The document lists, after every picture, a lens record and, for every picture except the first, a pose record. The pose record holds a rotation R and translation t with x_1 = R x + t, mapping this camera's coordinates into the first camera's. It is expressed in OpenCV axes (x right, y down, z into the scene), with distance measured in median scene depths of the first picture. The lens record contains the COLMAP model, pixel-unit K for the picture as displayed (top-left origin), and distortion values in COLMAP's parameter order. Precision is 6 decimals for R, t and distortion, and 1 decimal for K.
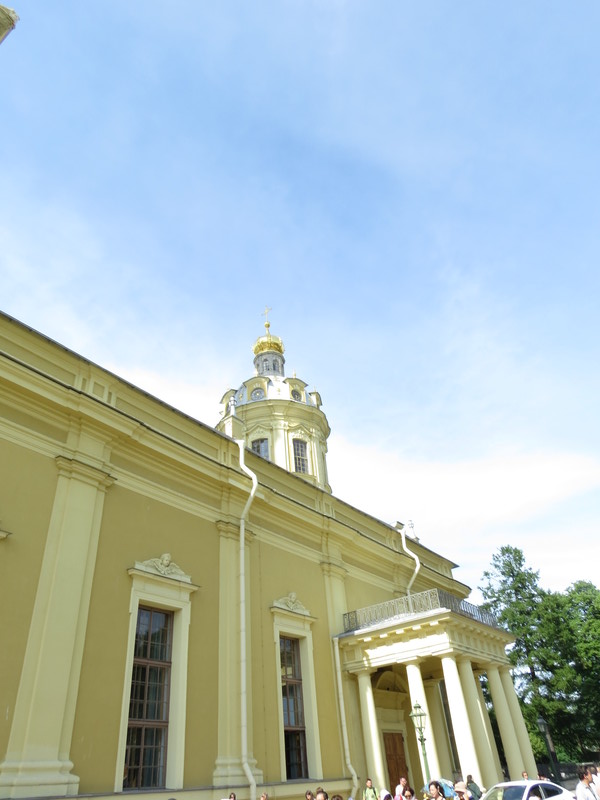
lens RADIAL K [[565.5, 0, 301.1], [0, 565.5, 399.9], [0, 0, 1]] dist [-0.010626, -0.003969]
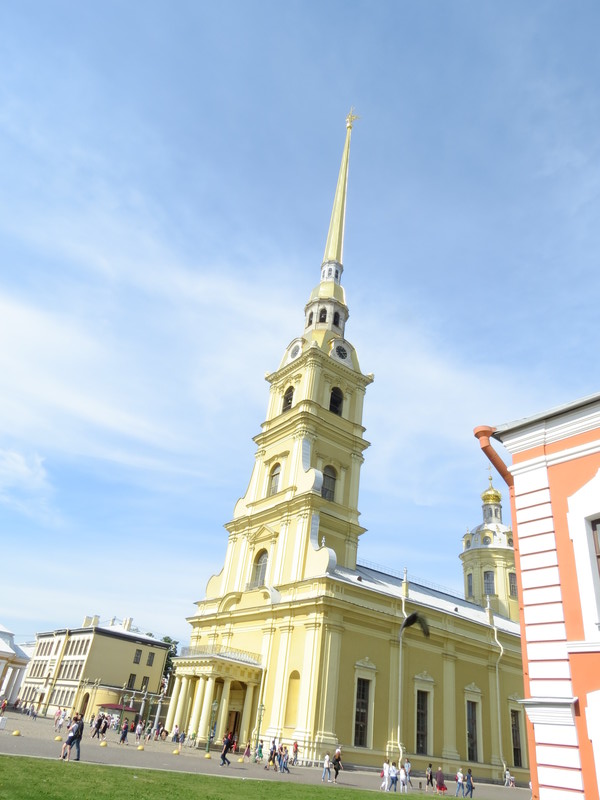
lens RADIAL K [[565.5, 0, 300.1], [0, 565.5, 402.1], [0, 0, 1]] dist [-0.010626, -0.003969]
pose [[0.947256, 0.020826, -0.319799, -0.249159], [0.000402, 0.997808, 0.066169, -1.802578], [0.320476, -0.062807, 0.945172, -2.557268]]
